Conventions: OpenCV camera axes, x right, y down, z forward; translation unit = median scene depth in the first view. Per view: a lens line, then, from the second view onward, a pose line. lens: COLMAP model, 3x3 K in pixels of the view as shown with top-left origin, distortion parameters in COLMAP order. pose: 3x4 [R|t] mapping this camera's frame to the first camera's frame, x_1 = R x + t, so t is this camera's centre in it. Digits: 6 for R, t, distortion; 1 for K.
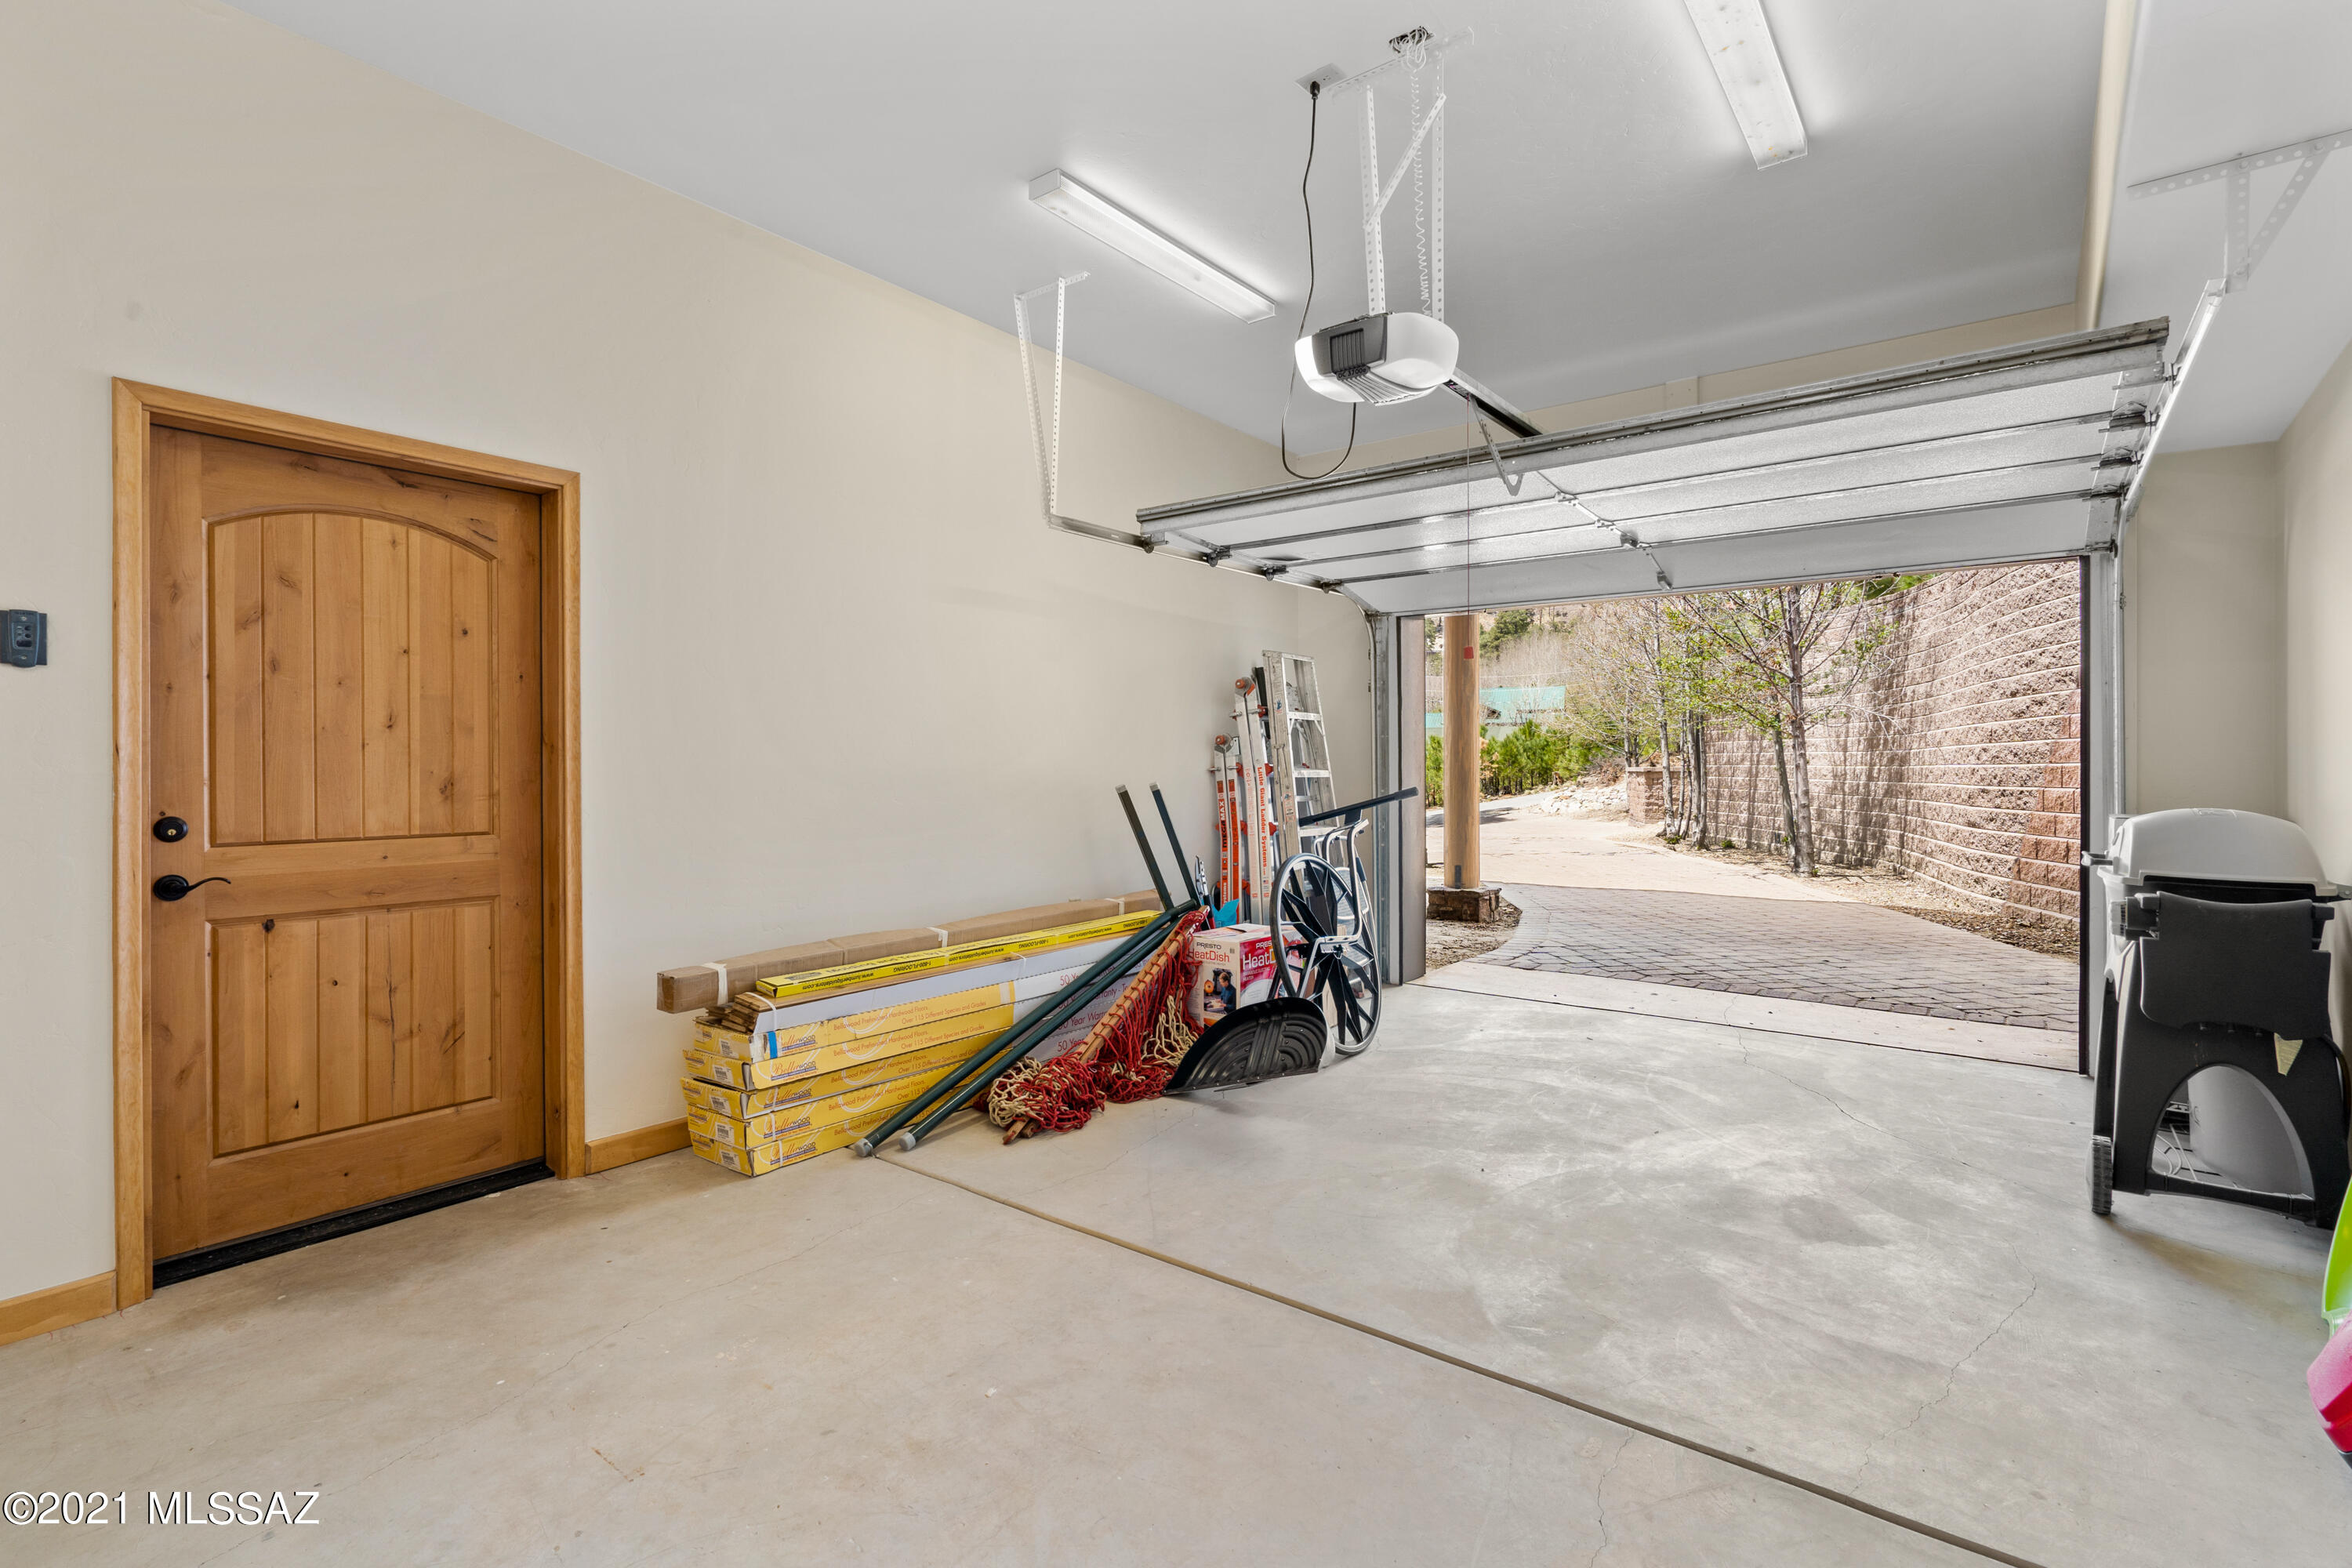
lens RADIAL K [[1094.2, 0, 1179.9], [0, 1094.2, 772.9], [0, 0, 1]] dist [0.000061, 0.000427]
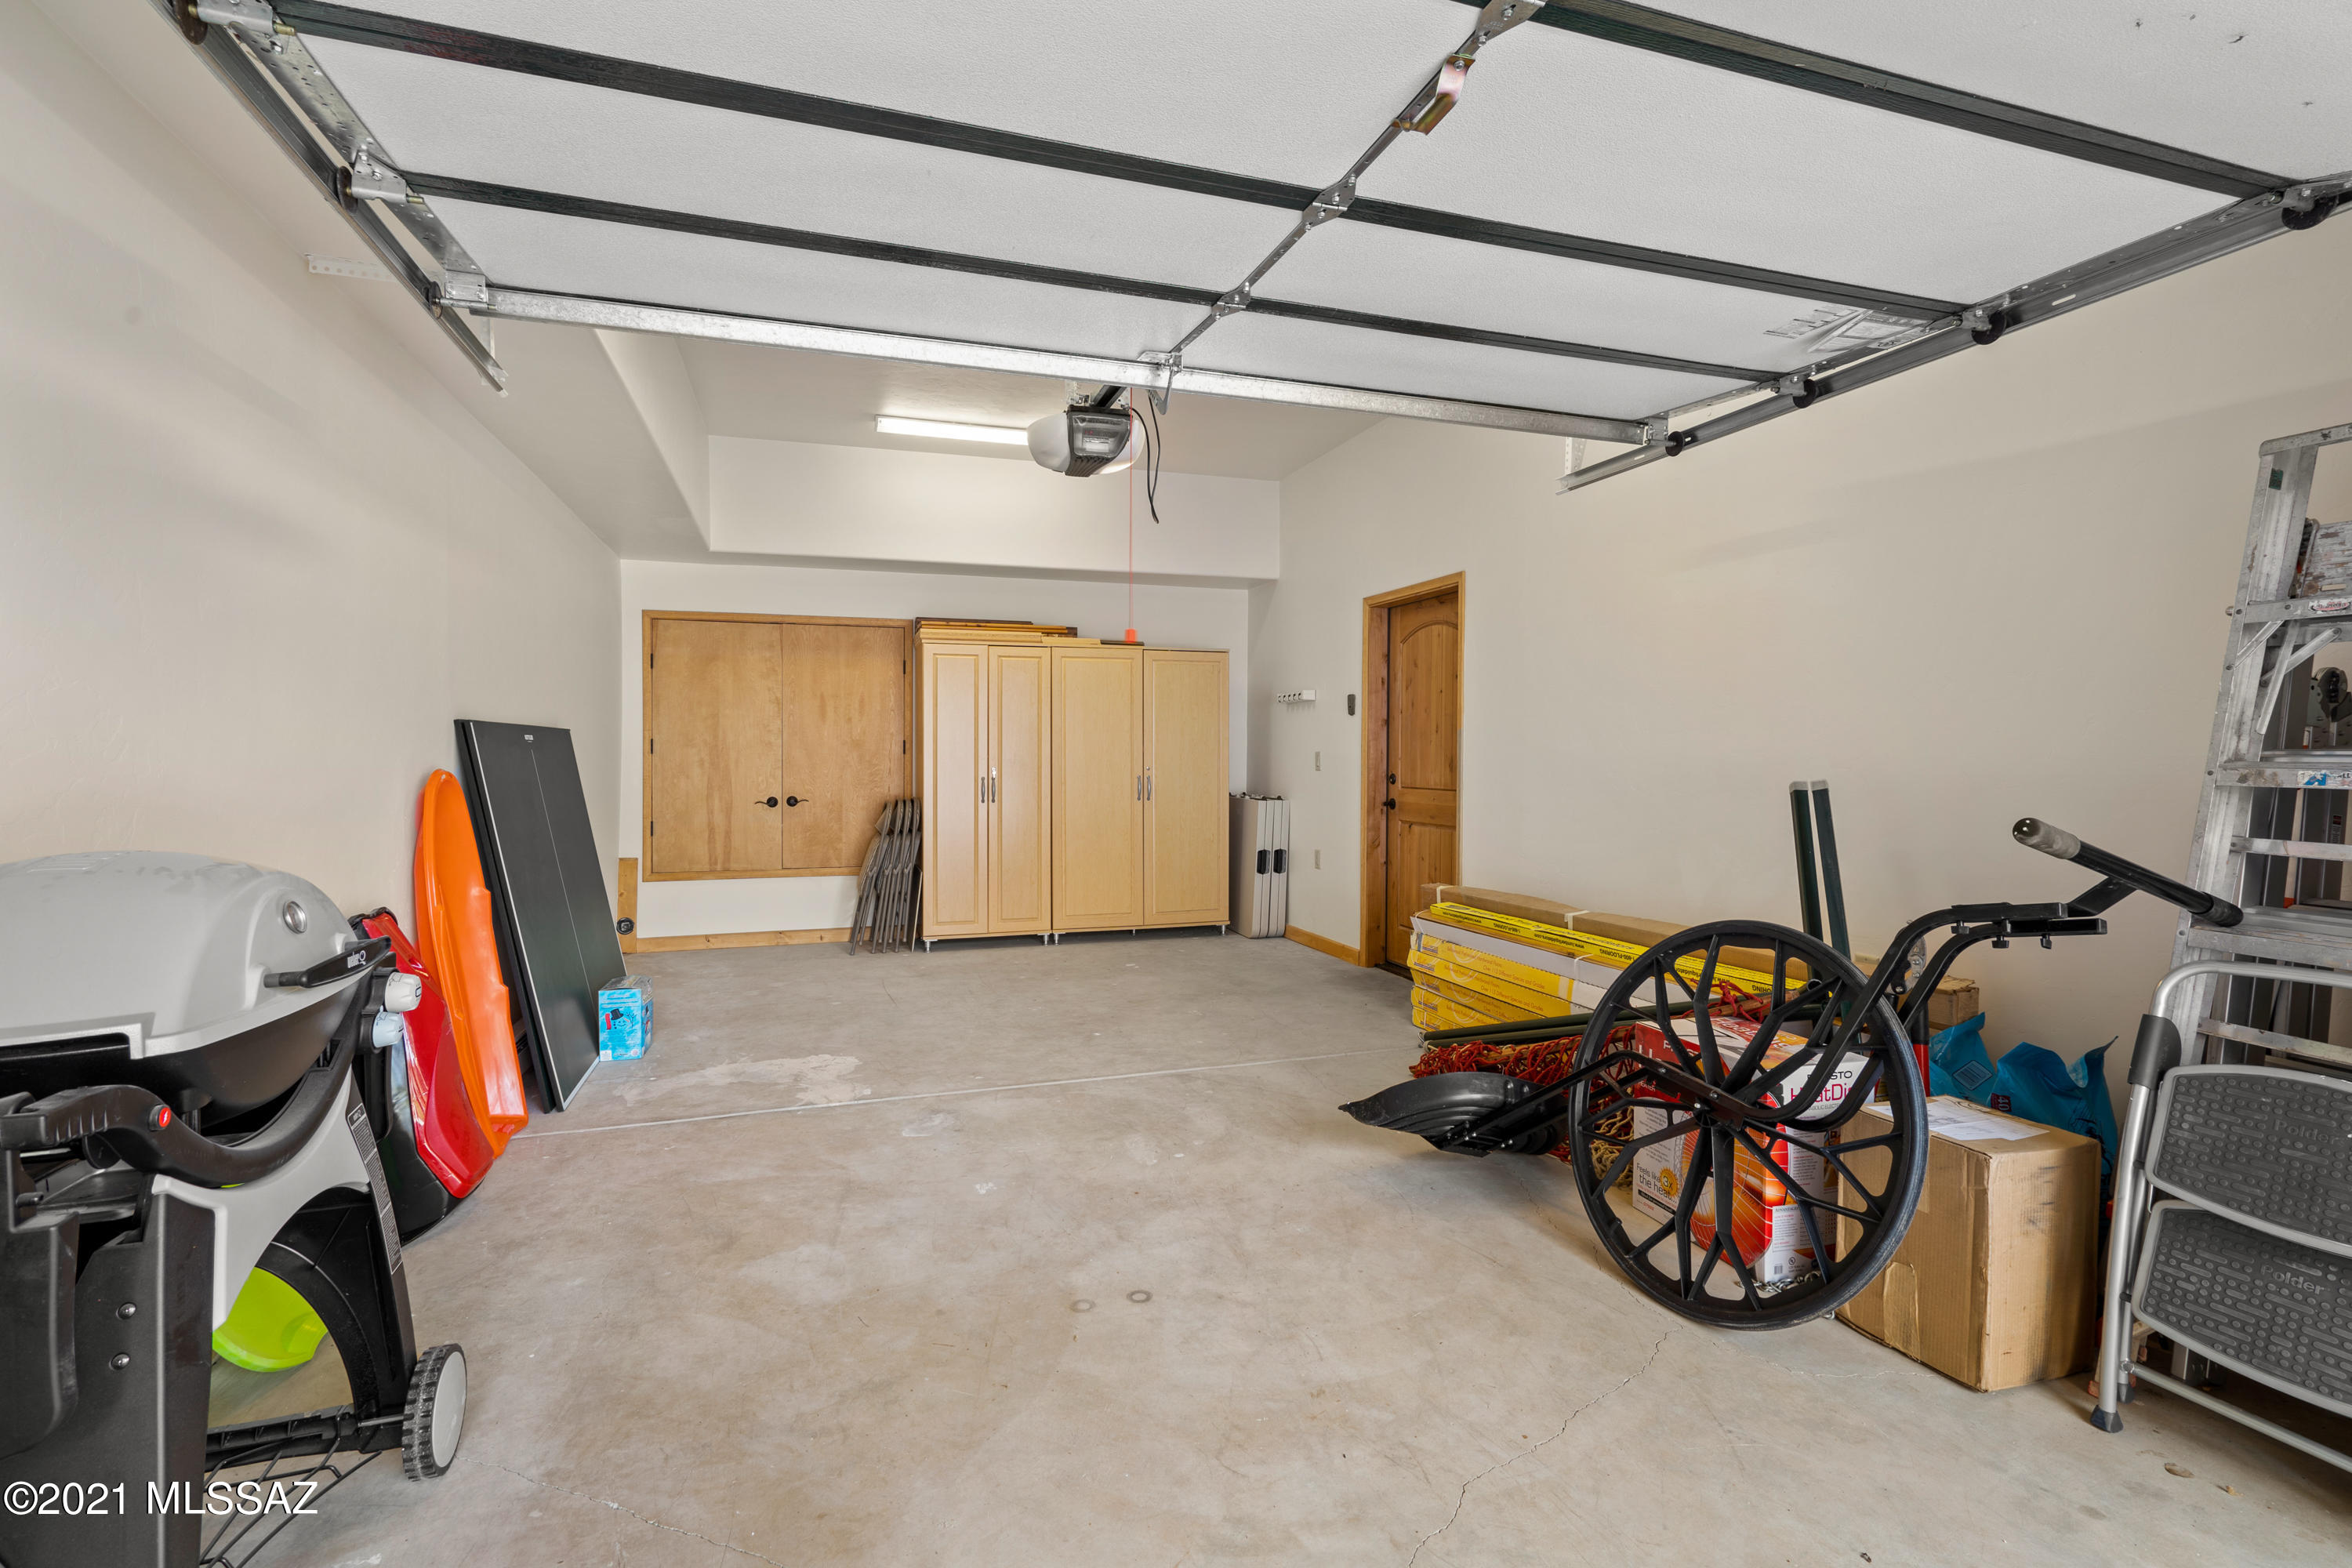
lens RADIAL K [[1094.2, 0, 1181.1], [0, 1094.2, 774.7], [0, 0, 1]] dist [0.000061, 0.000427]
pose [[-0.557434, 0.020999, -0.829956, 1.013103], [-0.002243, 0.999638, 0.026798, -0.015109], [0.830218, 0.016800, -0.557185, 1.534435]]
